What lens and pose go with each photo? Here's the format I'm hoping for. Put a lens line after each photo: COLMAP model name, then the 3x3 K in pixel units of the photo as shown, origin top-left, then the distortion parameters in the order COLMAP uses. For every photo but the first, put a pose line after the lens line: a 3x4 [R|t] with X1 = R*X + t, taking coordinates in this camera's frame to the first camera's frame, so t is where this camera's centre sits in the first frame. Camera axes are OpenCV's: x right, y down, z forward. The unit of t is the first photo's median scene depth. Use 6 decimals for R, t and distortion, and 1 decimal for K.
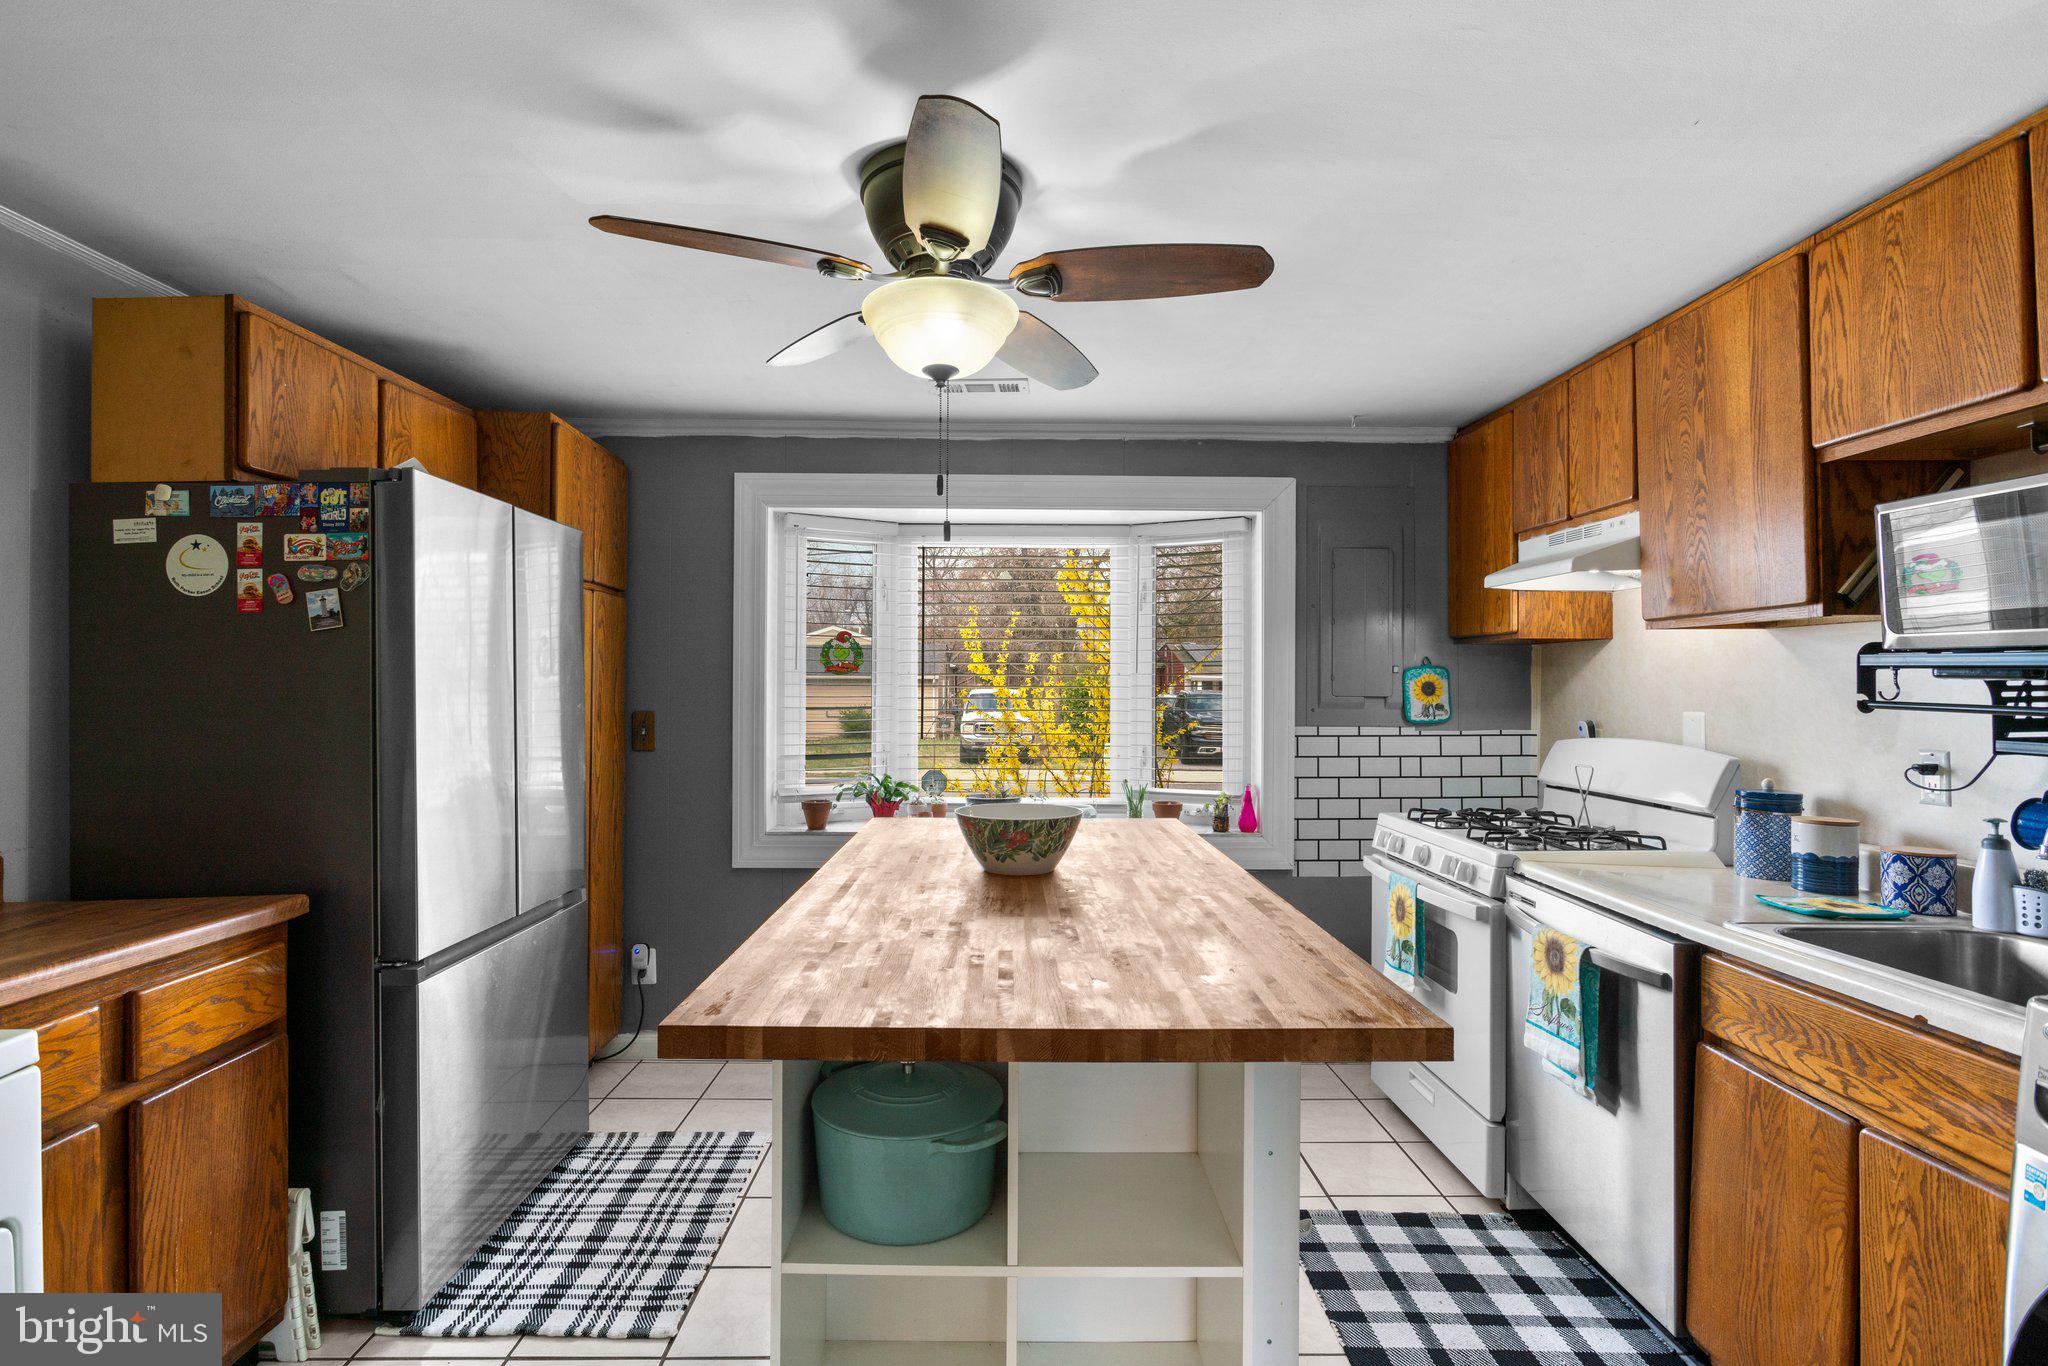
lens RADIAL K [[982.1, 0, 1022.8], [0, 982.1, 686.9], [0, 0, 1]] dist [-0.025108, 0.013029]
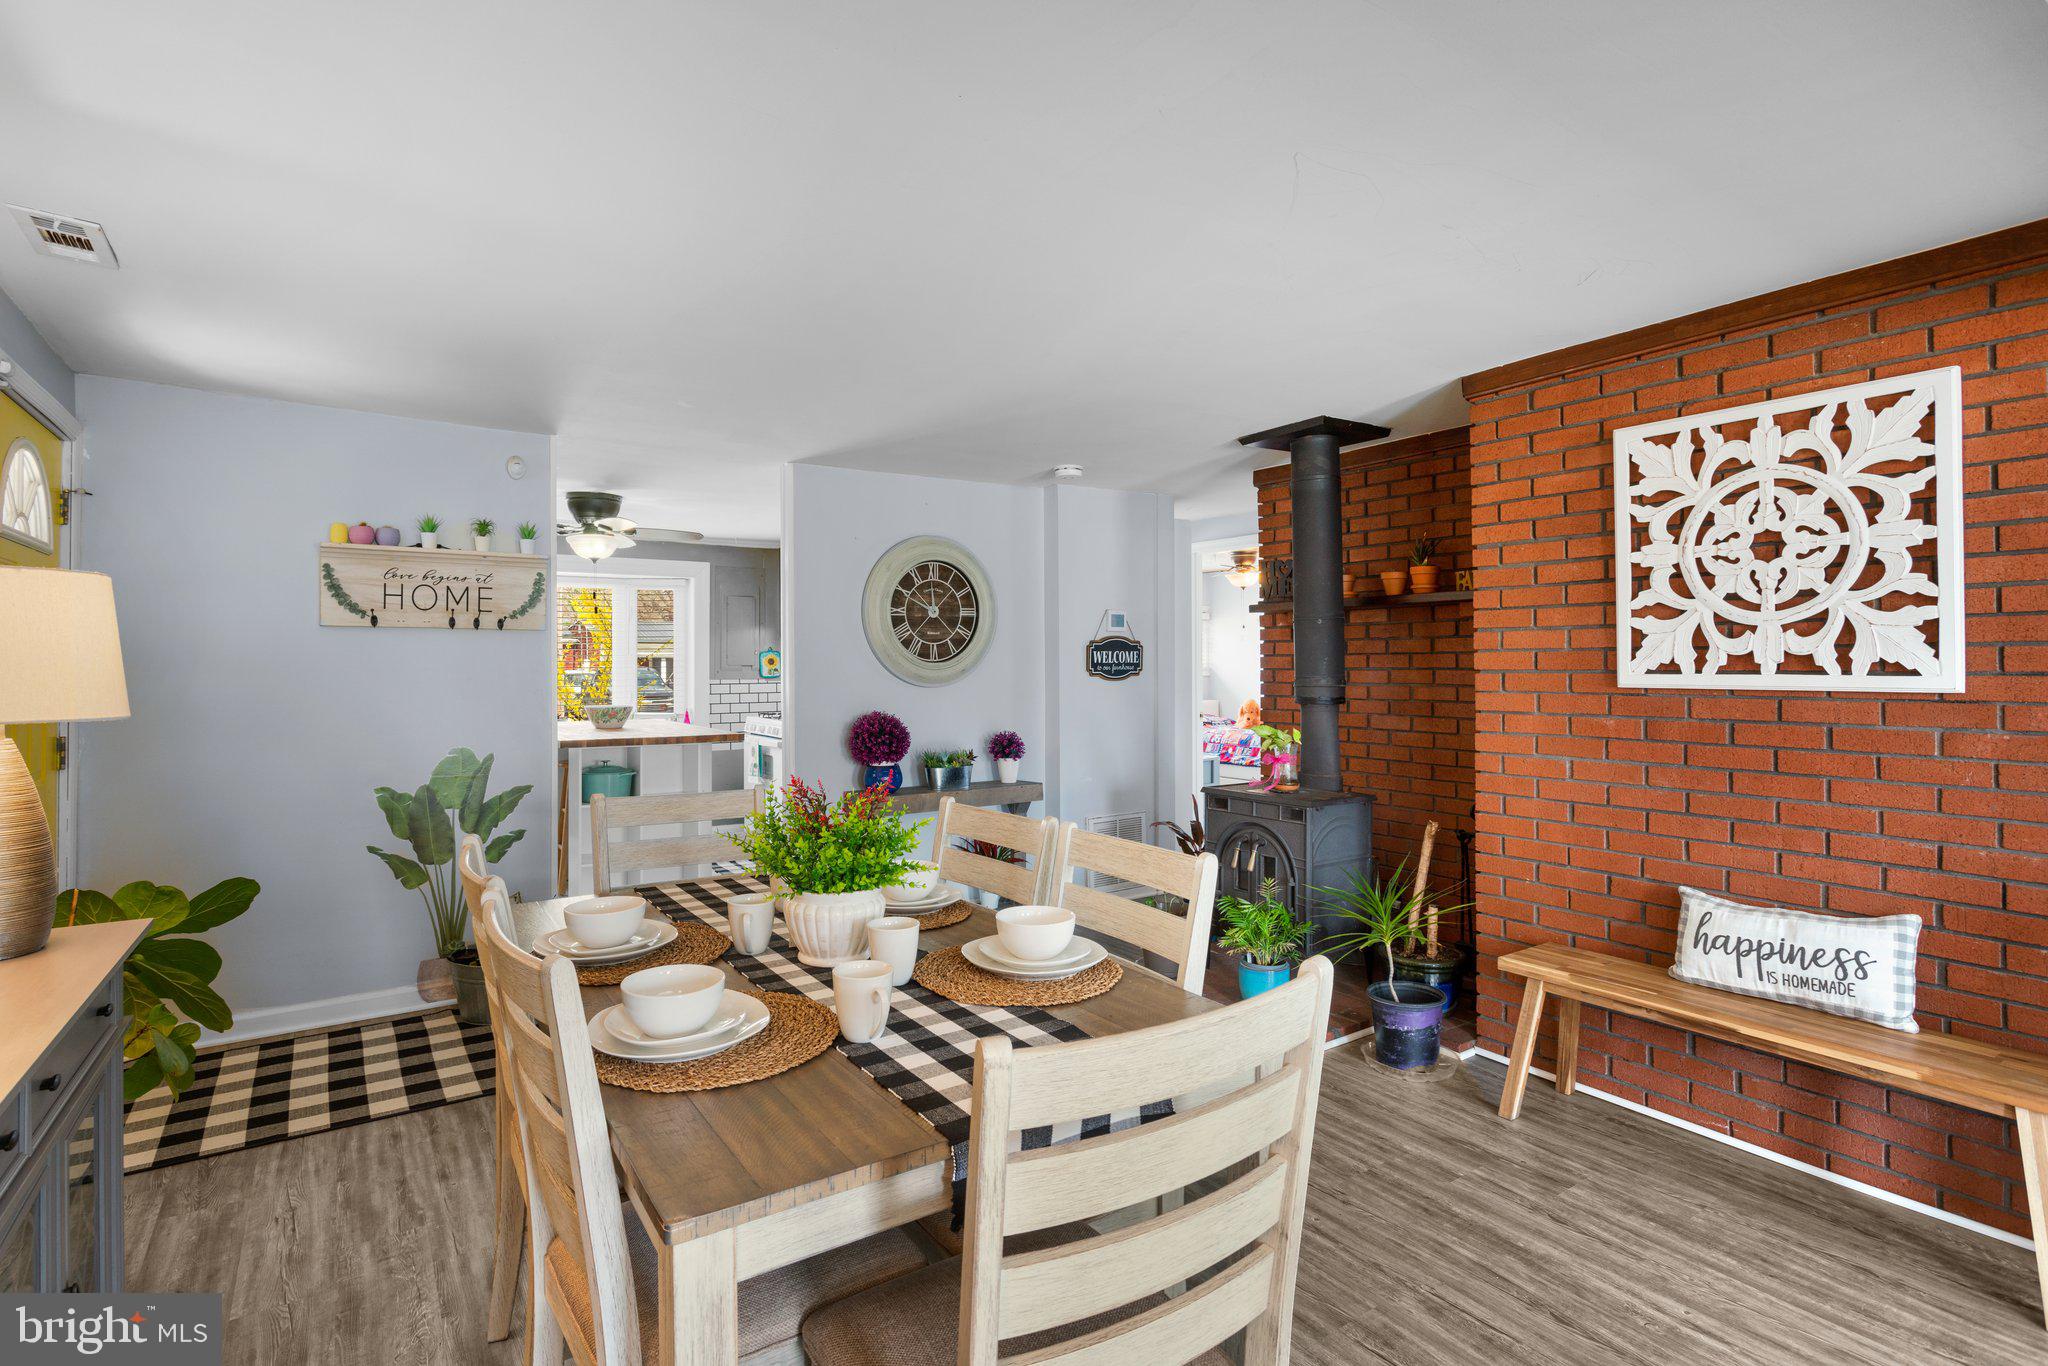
lens RADIAL K [[982.1, 0, 1018.8], [0, 982.1, 655.8], [0, 0, 1]] dist [-0.025108, 0.013029]
pose [[0.836572, -0.002589, 0.547851, -0.486347], [0.006953, 0.999958, -0.005892, 0.008087], [-0.547813, 0.008738, 0.836555, -1.714117]]
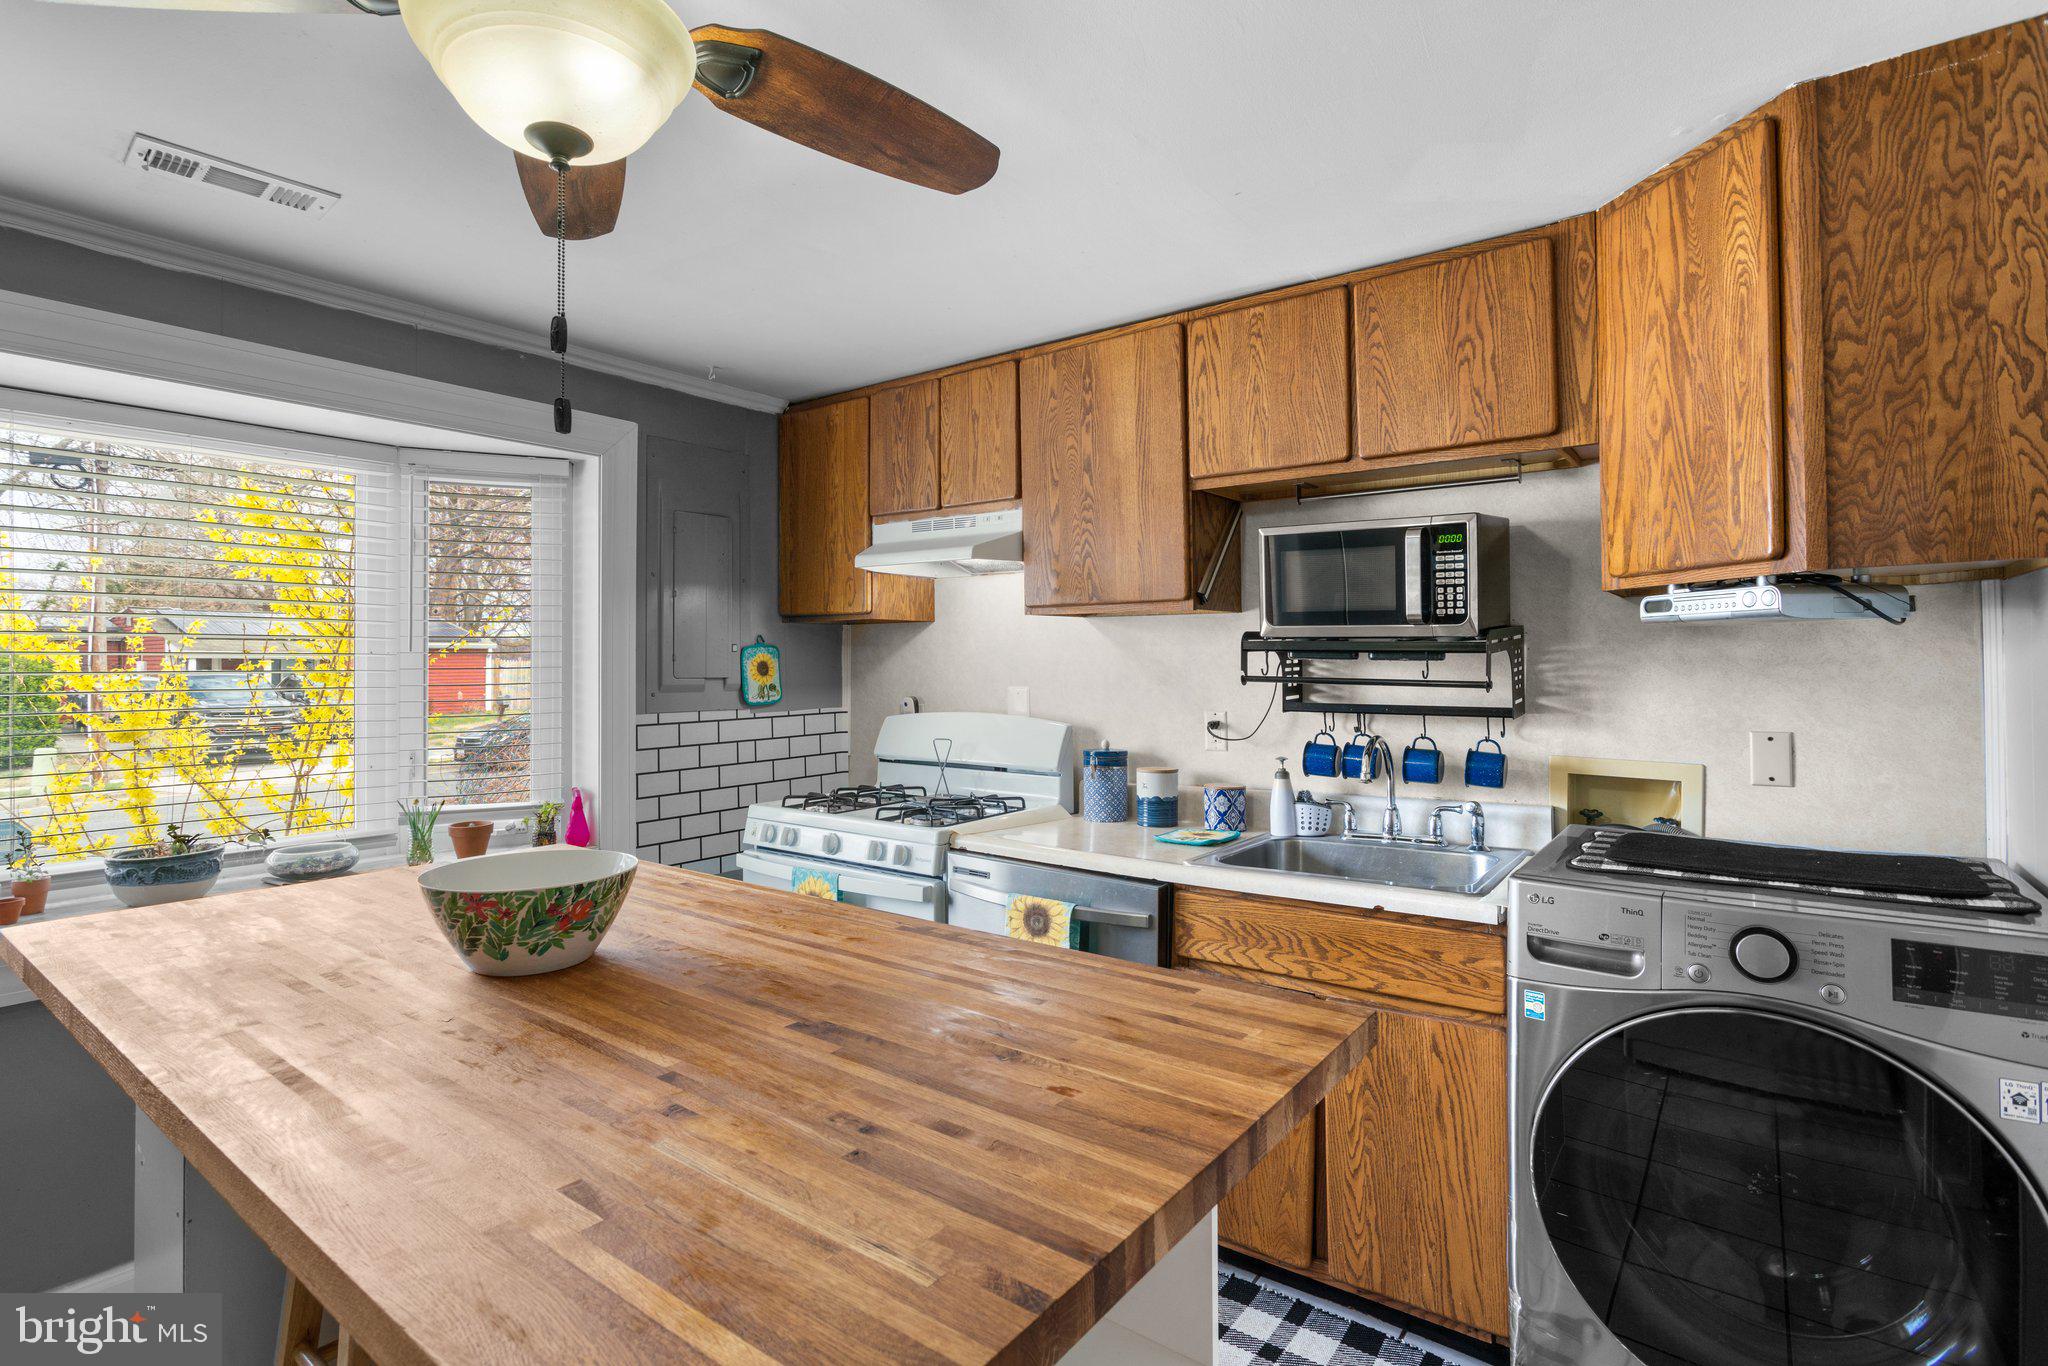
lens RADIAL K [[982.1, 0, 1031.9], [0, 982.1, 653.8], [0, 0, 1]] dist [-0.025108, 0.013029]
pose [[0.614465, 0.000907, 0.788943, -0.270055], [0.007141, 0.999952, -0.006712, -0.006429], [-0.788912, 0.009758, 0.614429, 0.309515]]
